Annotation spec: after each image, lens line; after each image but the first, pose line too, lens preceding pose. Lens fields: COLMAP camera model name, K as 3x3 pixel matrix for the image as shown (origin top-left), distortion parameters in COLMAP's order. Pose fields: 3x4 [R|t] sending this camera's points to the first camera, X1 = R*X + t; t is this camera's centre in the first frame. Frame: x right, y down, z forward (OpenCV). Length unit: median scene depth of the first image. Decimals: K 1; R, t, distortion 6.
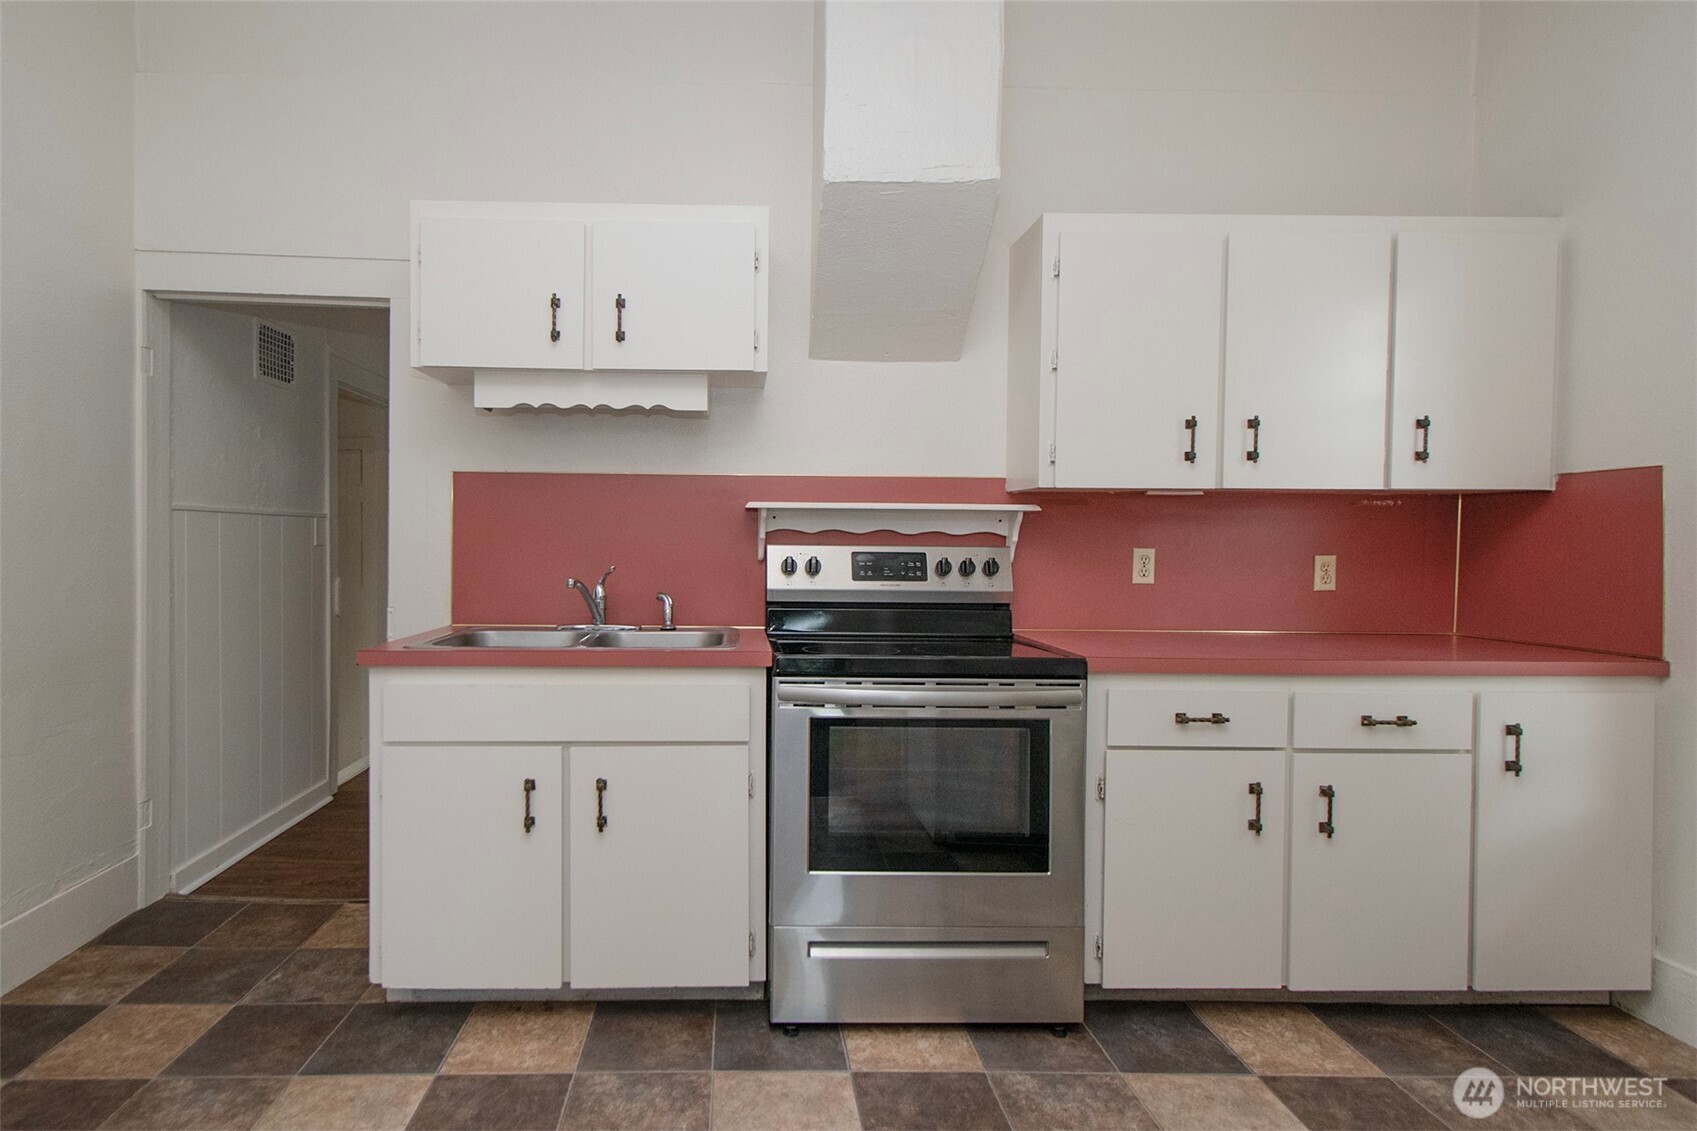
lens RADIAL K [[837.7, 0, 797.2], [0, 837.7, 565.0], [0, 0, 1]] dist [-0.001076, -0.000281]
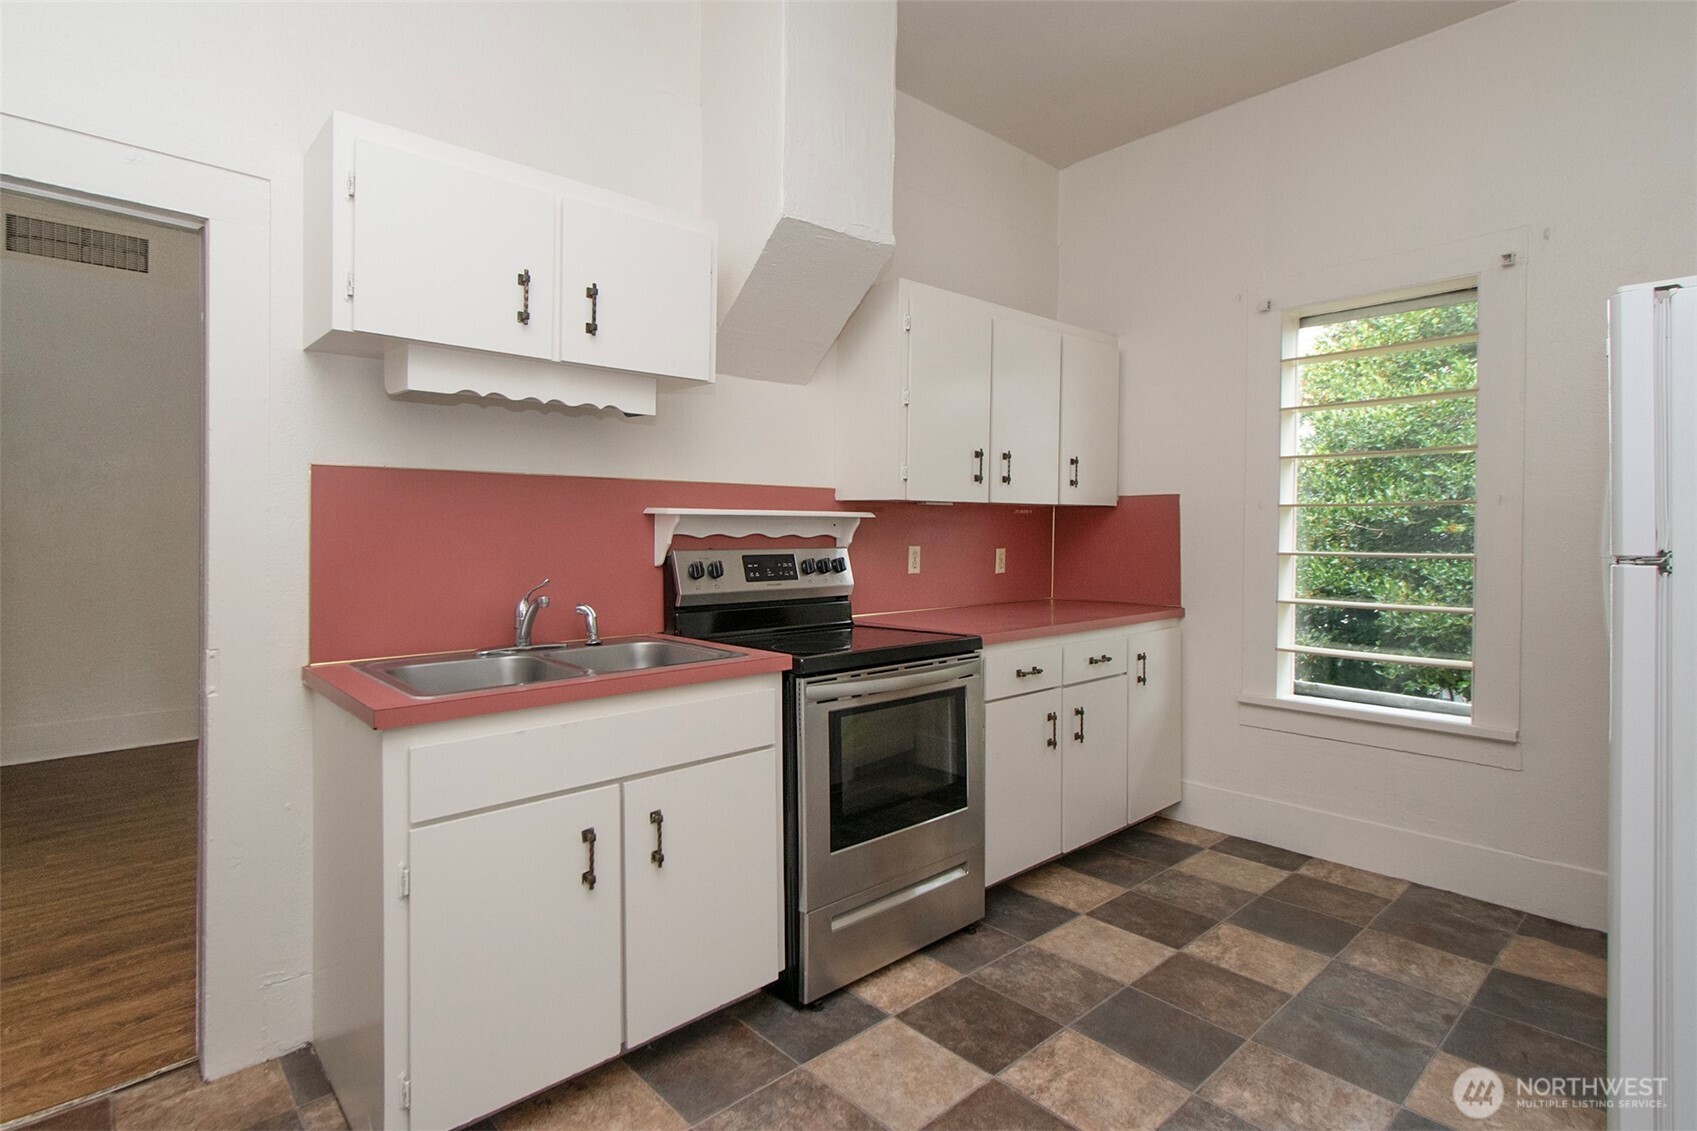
lens RADIAL K [[791.3, 0, 840.7], [0, 791.3, 542.9], [0, 0, 1]] dist [-0.001996, -0.000553]
pose [[0.786364, -0.015663, 0.617565, -0.487951], [0.020203, 0.999796, -0.000368, -0.030745], [-0.617433, 0.012766, 0.786520, 0.139450]]
